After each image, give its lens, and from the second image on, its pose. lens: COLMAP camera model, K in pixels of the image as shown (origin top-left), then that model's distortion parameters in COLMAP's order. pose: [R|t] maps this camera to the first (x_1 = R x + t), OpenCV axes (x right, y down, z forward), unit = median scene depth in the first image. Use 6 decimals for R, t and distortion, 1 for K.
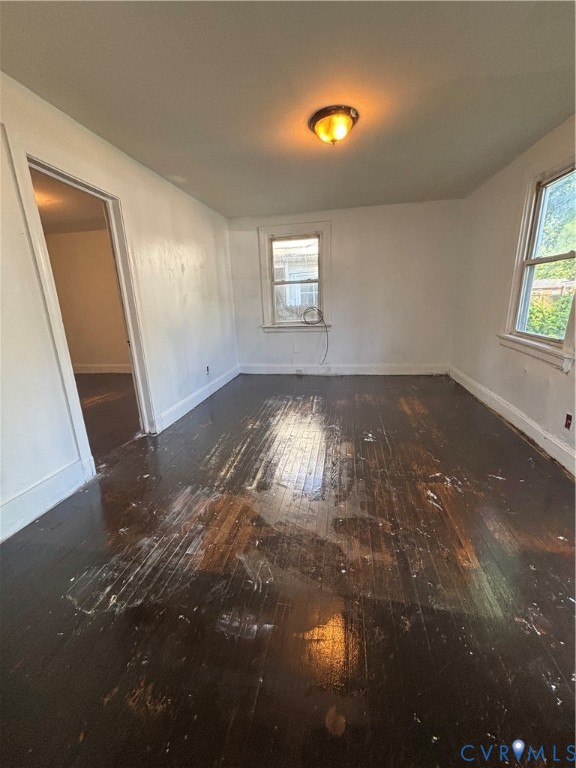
lens RADIAL K [[309.3, 0, 285.6], [0, 309.3, 383.5], [0, 0, 1]] dist [-0.000272, 0.002336]
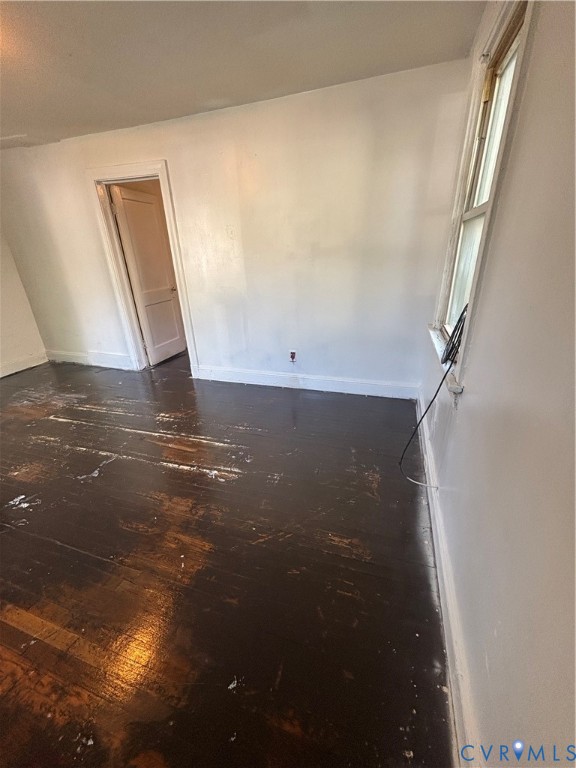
lens RADIAL K [[309.3, 0, 285.6], [0, 309.3, 383.5], [0, 0, 1]] dist [-0.000272, 0.002336]
pose [[-0.143383, 0.427720, -0.892467, 0.742415], [-0.218546, 0.865838, 0.450070, -0.525809], [0.965235, 0.259578, -0.030670, 1.647403]]
